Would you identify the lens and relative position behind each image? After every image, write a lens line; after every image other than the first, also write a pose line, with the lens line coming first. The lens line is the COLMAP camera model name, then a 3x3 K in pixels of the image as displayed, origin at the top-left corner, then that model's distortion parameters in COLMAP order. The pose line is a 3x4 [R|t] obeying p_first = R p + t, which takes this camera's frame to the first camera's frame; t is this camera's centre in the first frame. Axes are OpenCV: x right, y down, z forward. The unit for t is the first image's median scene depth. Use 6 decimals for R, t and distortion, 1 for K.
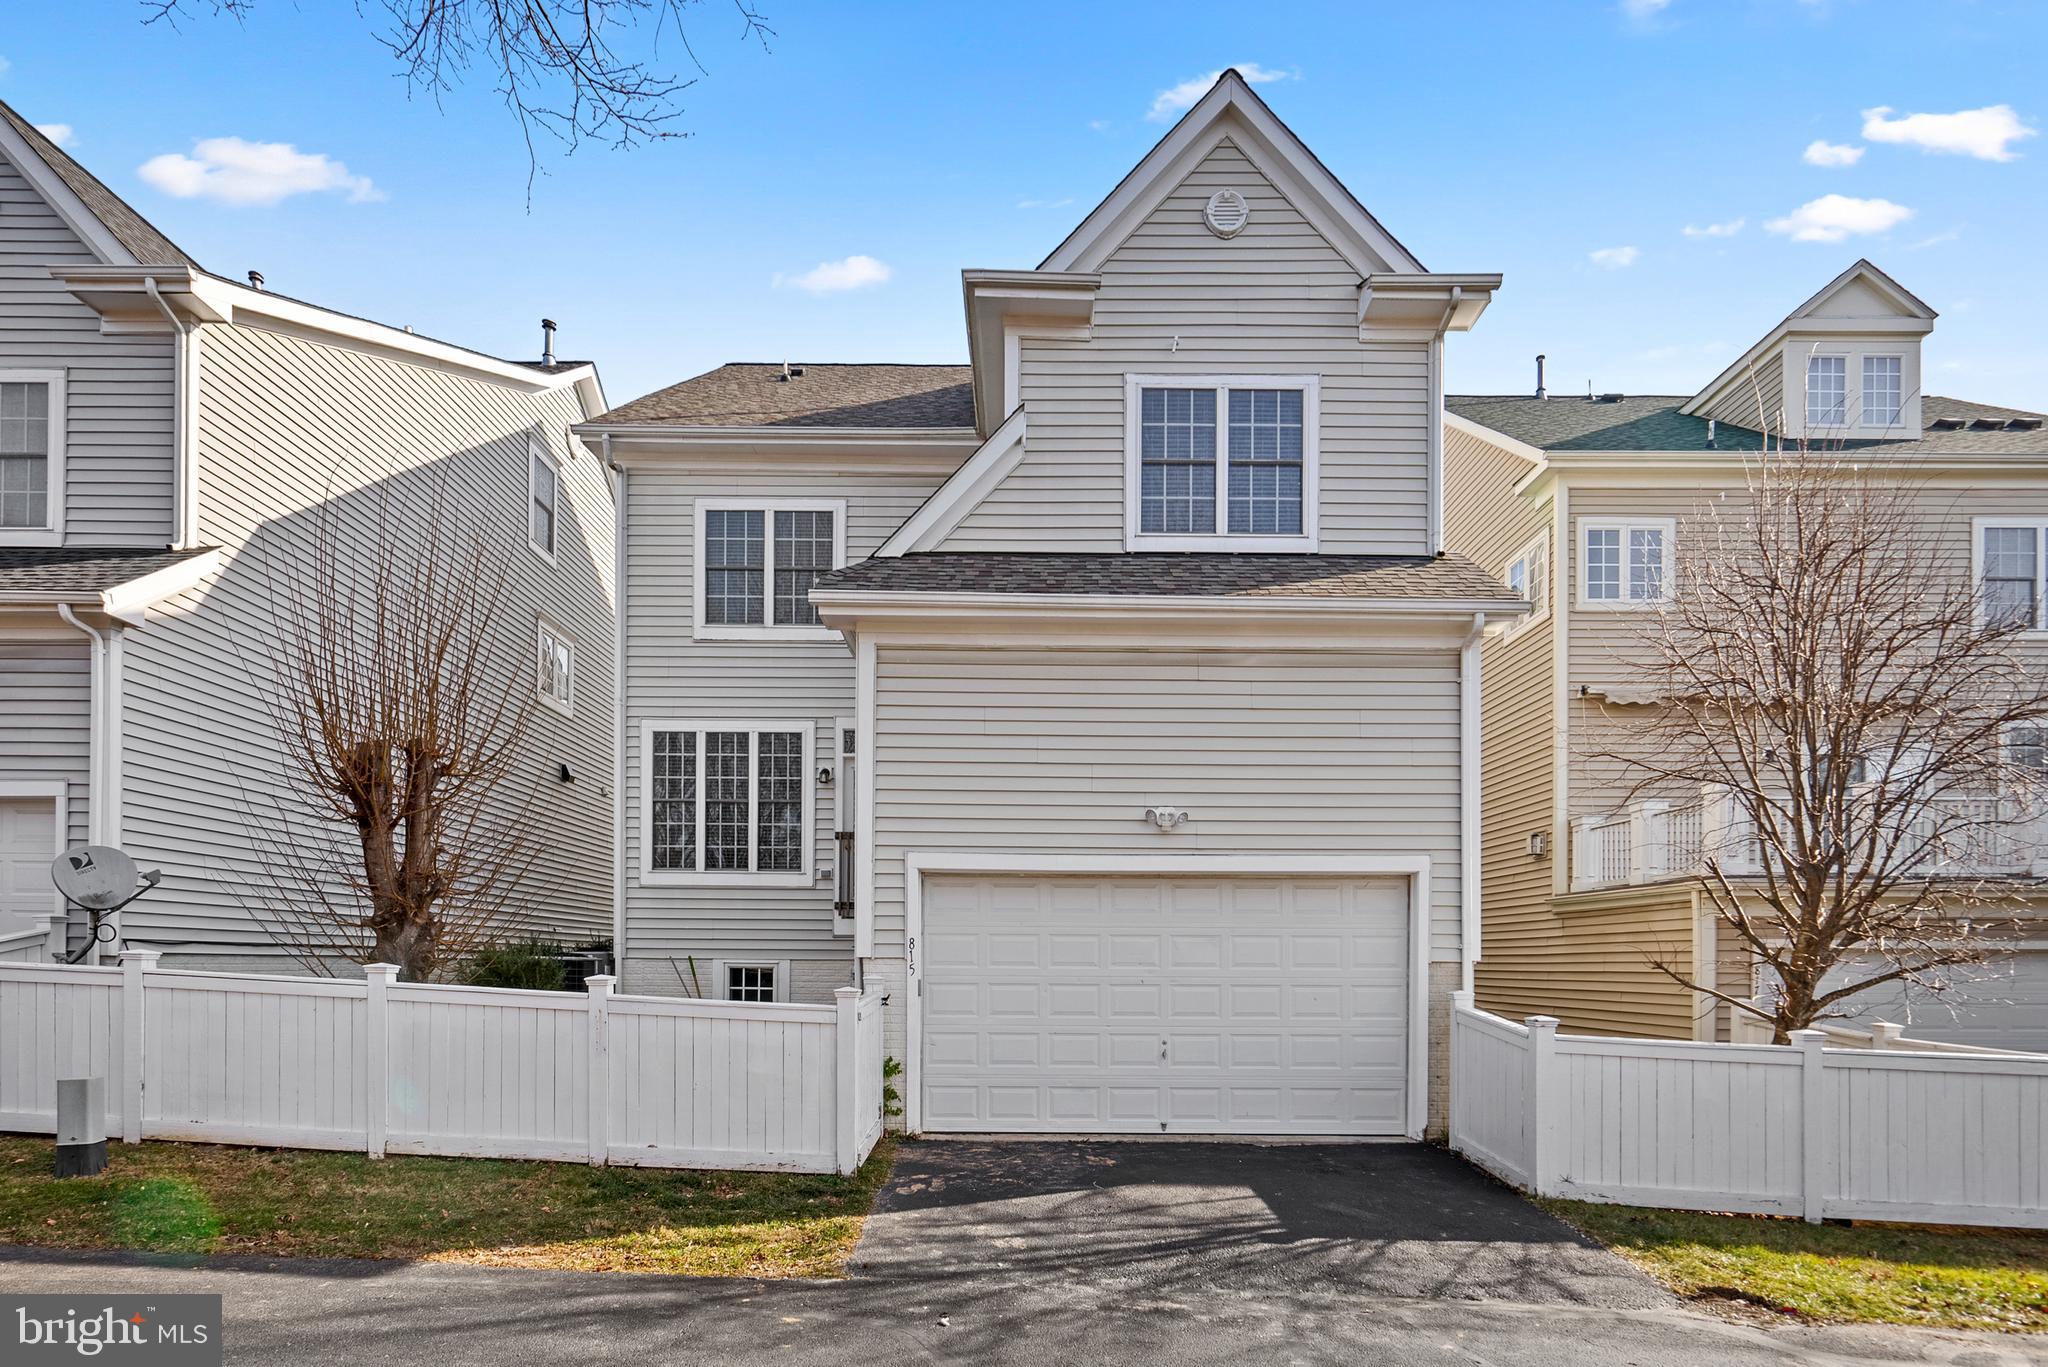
lens RADIAL K [[1020.0, 0, 1031.9], [0, 1020.0, 882.5], [0, 0, 1]] dist [0.000250, 0.000354]
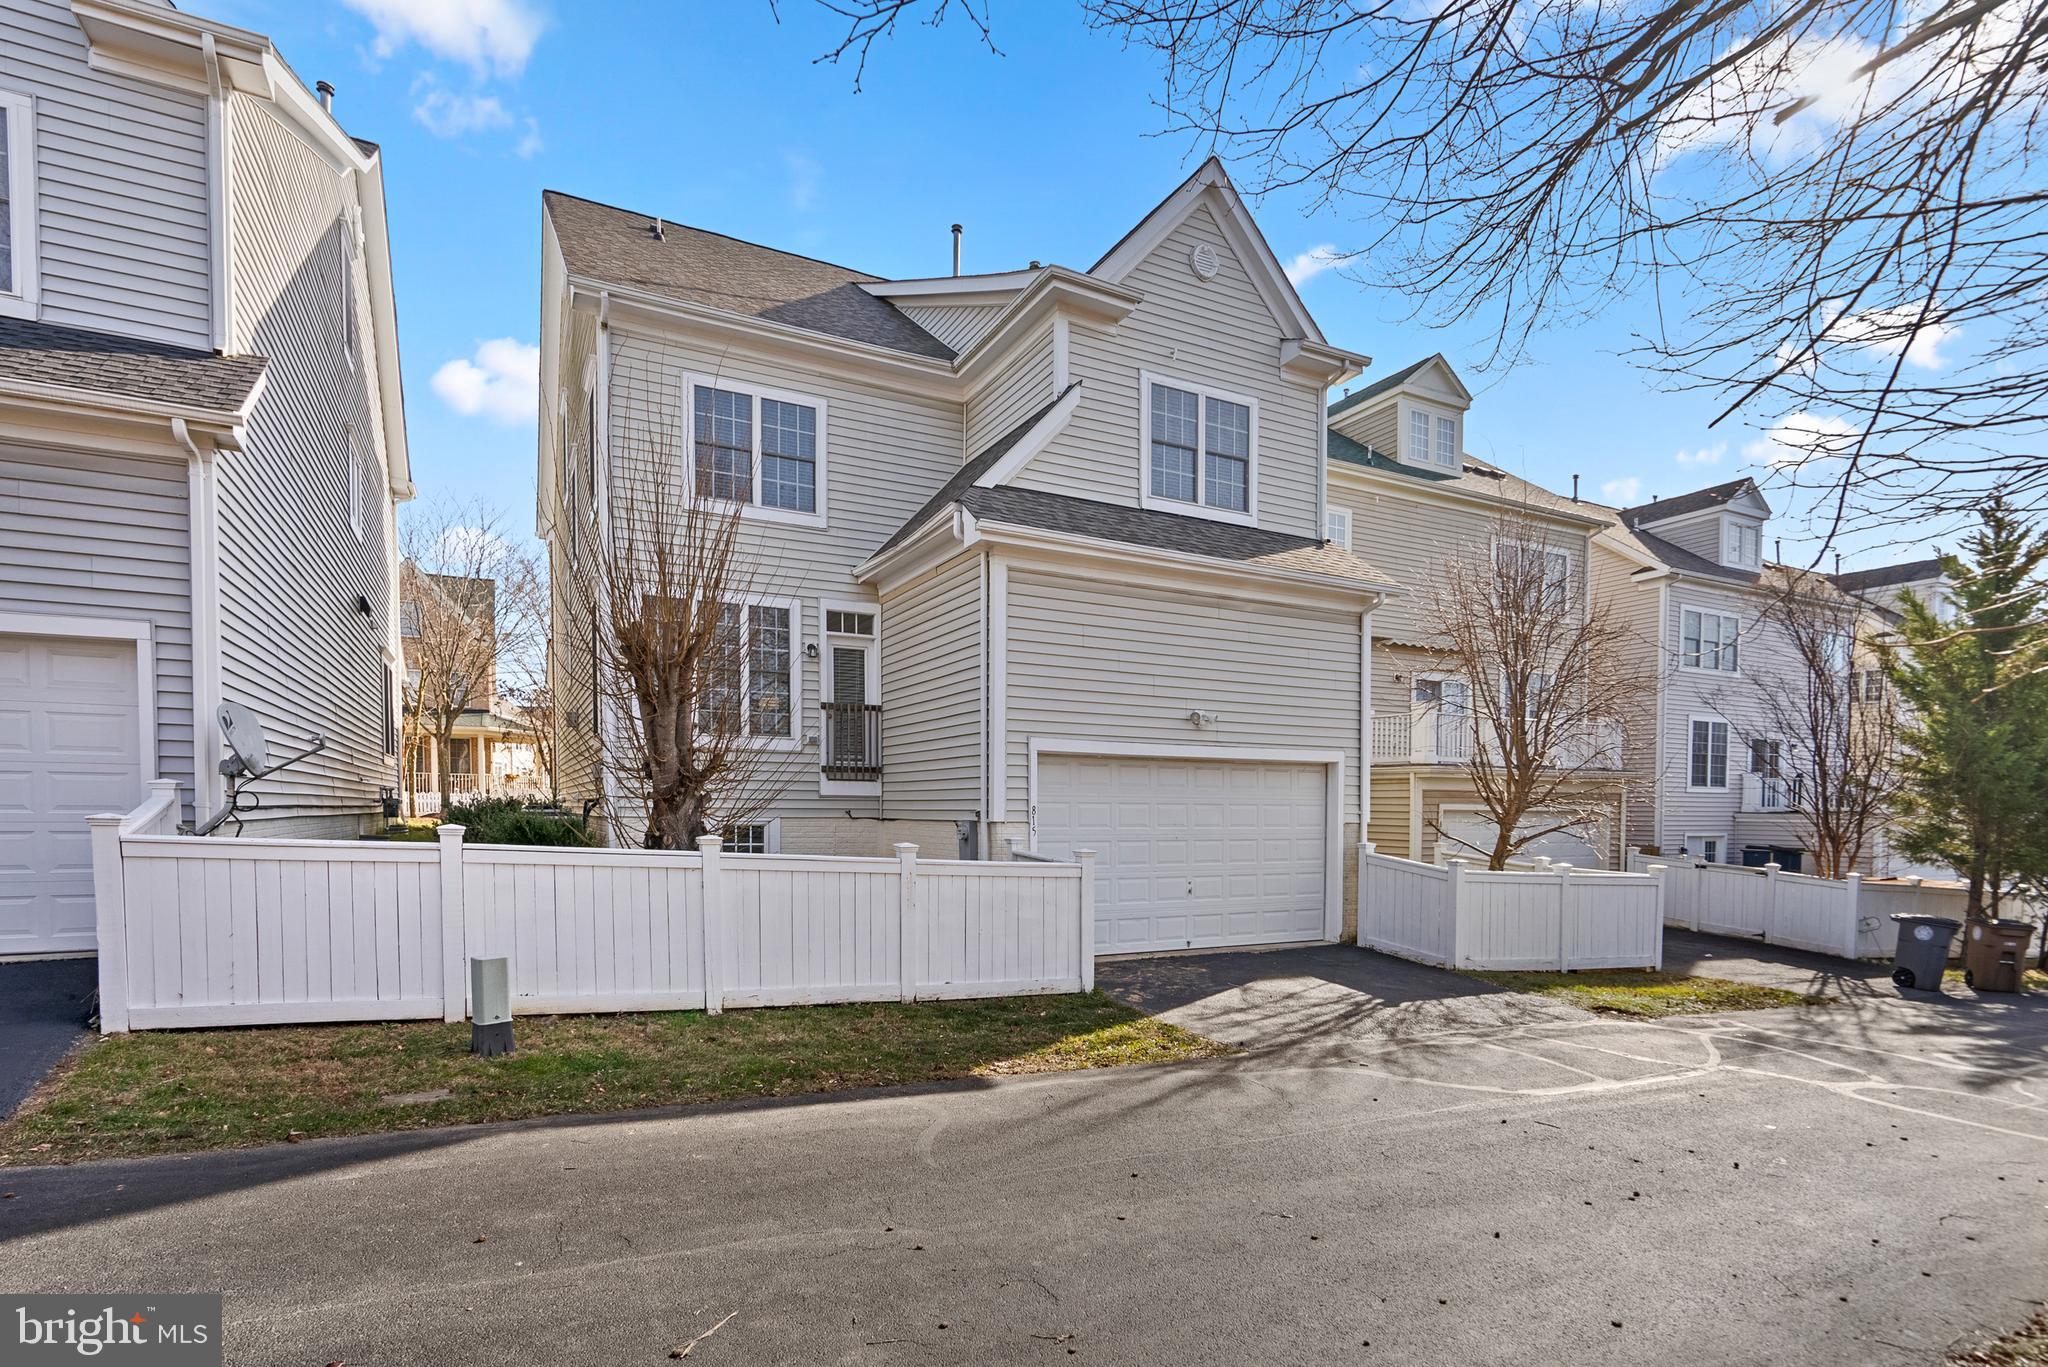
lens RADIAL K [[950.6, 0, 1022.9], [0, 950.6, 749.5], [0, 0, 1]] dist [-0.000408, -0.000006]
pose [[0.898028, 0.027045, 0.439106, -0.622403], [-0.038103, 0.999139, 0.016387, -0.032621], [-0.438284, -0.031448, 0.898286, -0.039042]]
